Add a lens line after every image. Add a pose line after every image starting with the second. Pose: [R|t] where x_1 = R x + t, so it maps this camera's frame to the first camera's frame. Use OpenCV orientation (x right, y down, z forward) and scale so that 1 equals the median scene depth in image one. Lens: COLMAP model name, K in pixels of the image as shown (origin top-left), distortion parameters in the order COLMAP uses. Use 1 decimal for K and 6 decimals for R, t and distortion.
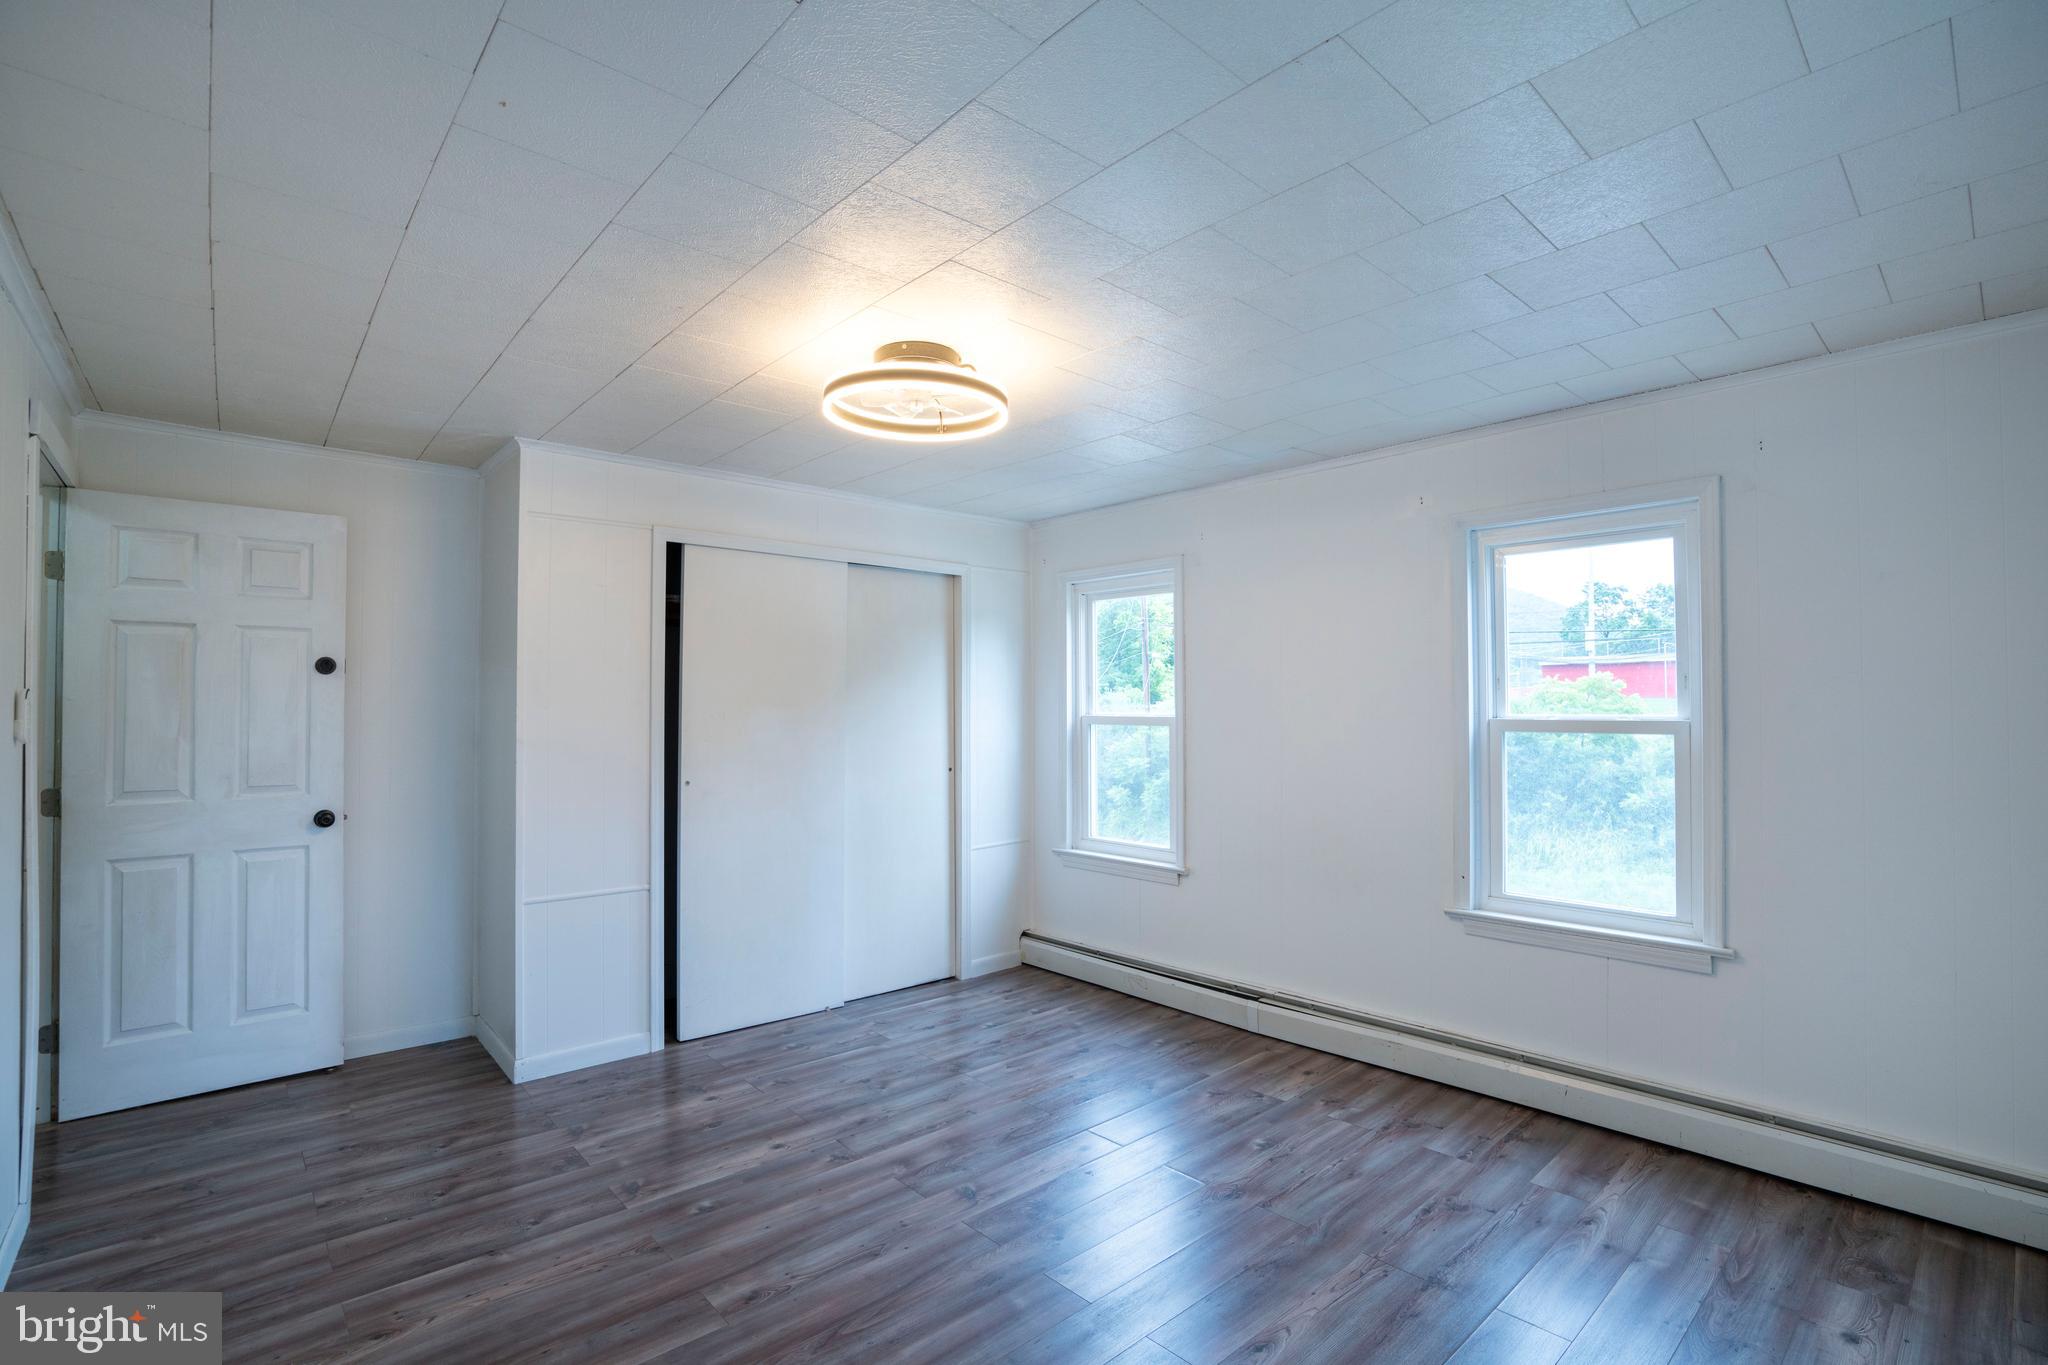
lens RADIAL K [[952.0, 0, 1018.2], [0, 952.0, 697.9], [0, 0, 1]] dist [-0.051789, 0.018920]
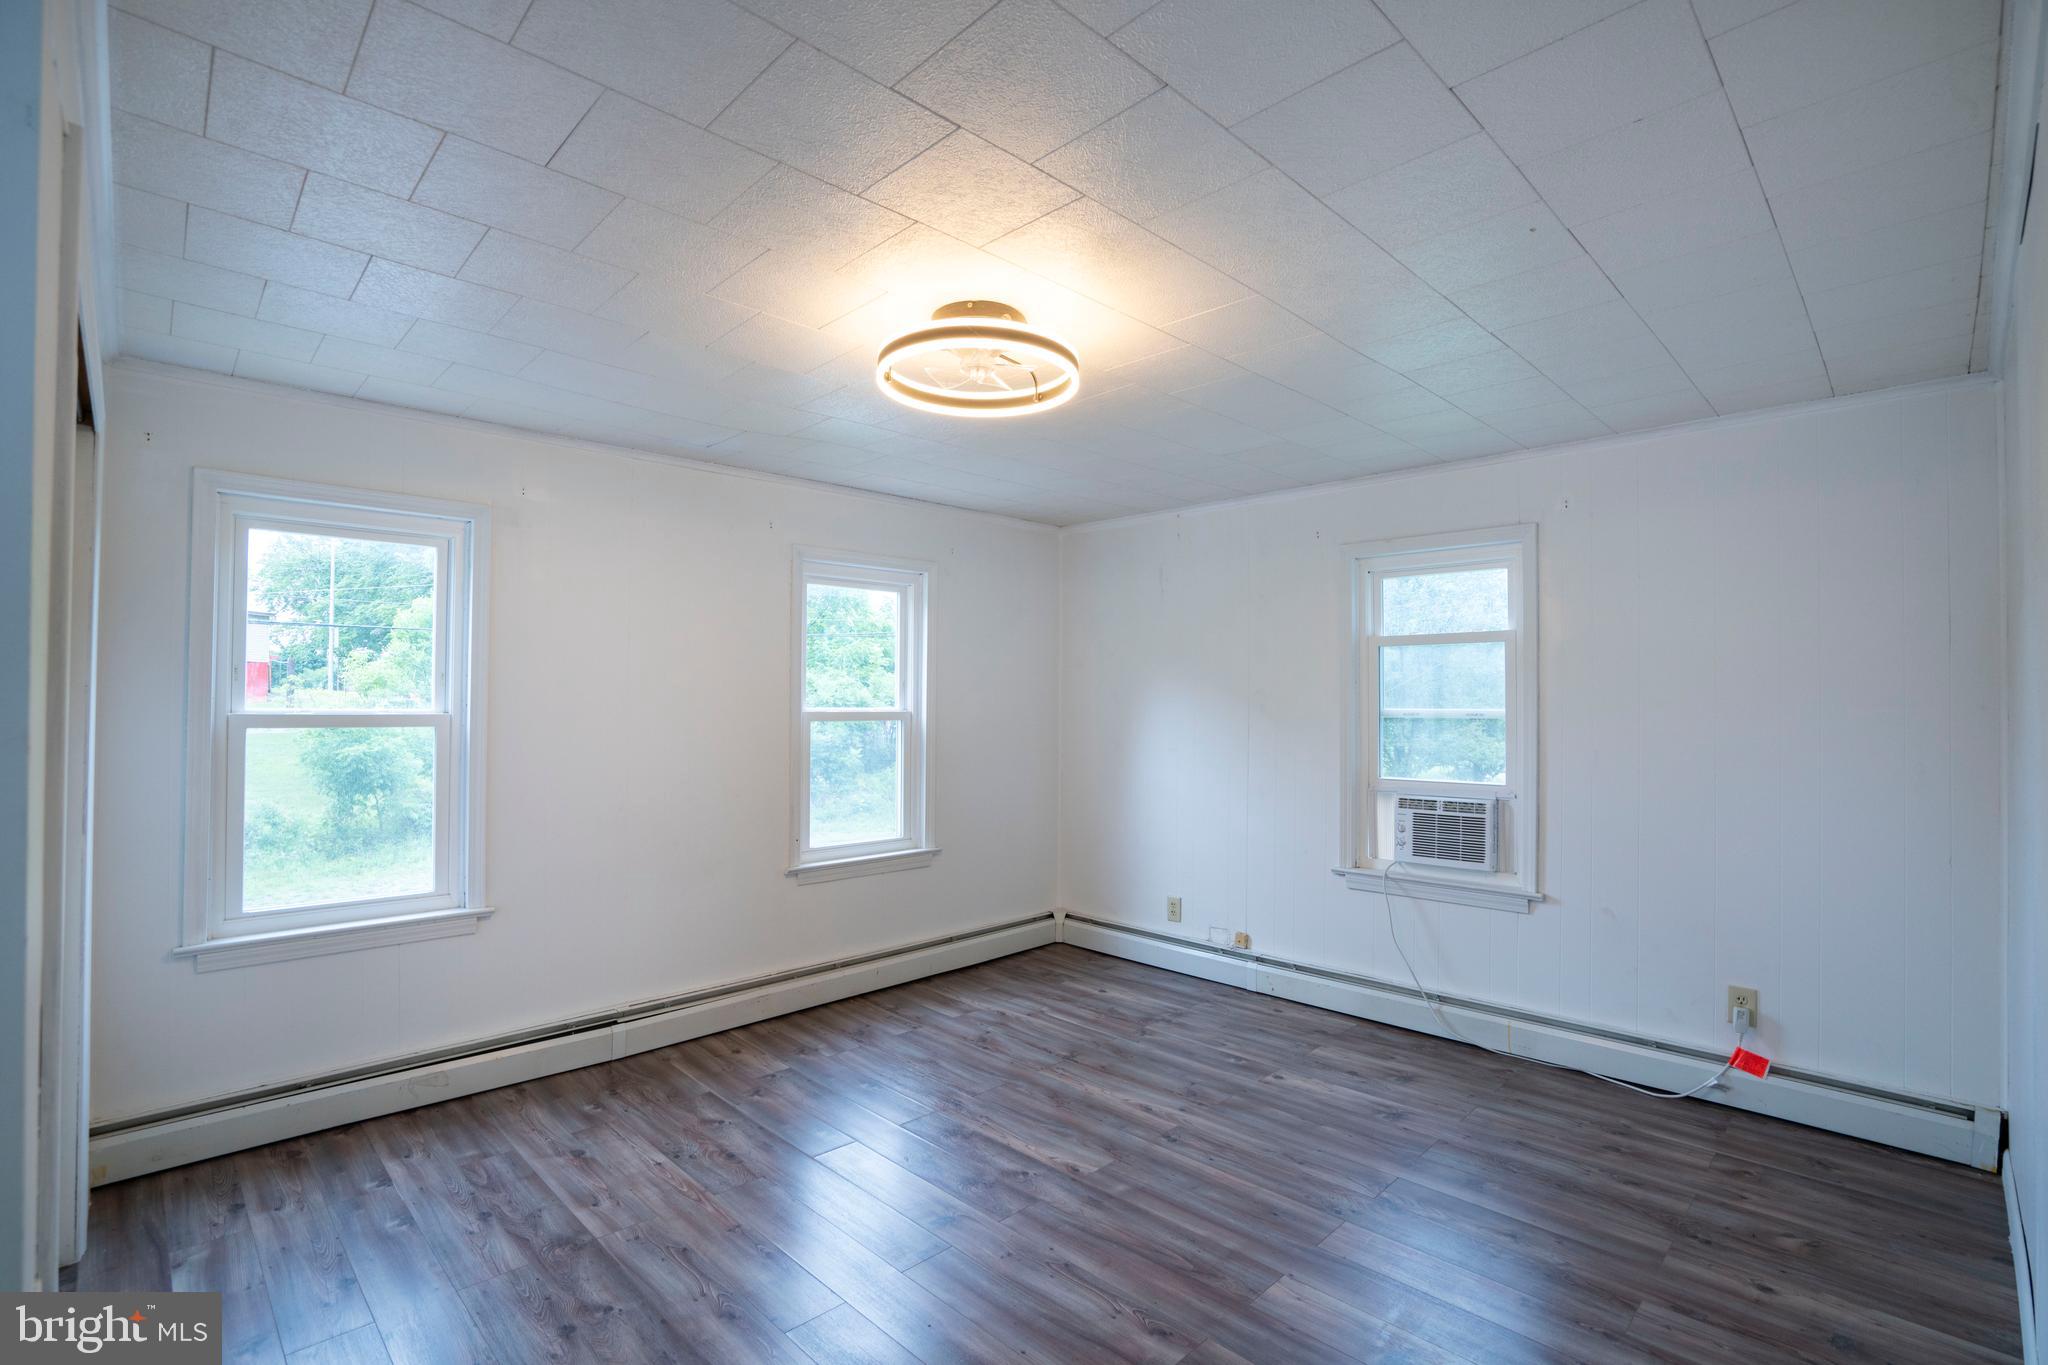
lens RADIAL K [[952.0, 0, 1020.6], [0, 952.0, 689.1], [0, 0, 1]] dist [-0.051789, 0.018920]
pose [[-0.060632, 0.016490, 0.998024, -0.792349], [-0.016139, 0.999717, -0.017498, 0.008366], [-0.998030, -0.017168, -0.060349, 0.781687]]
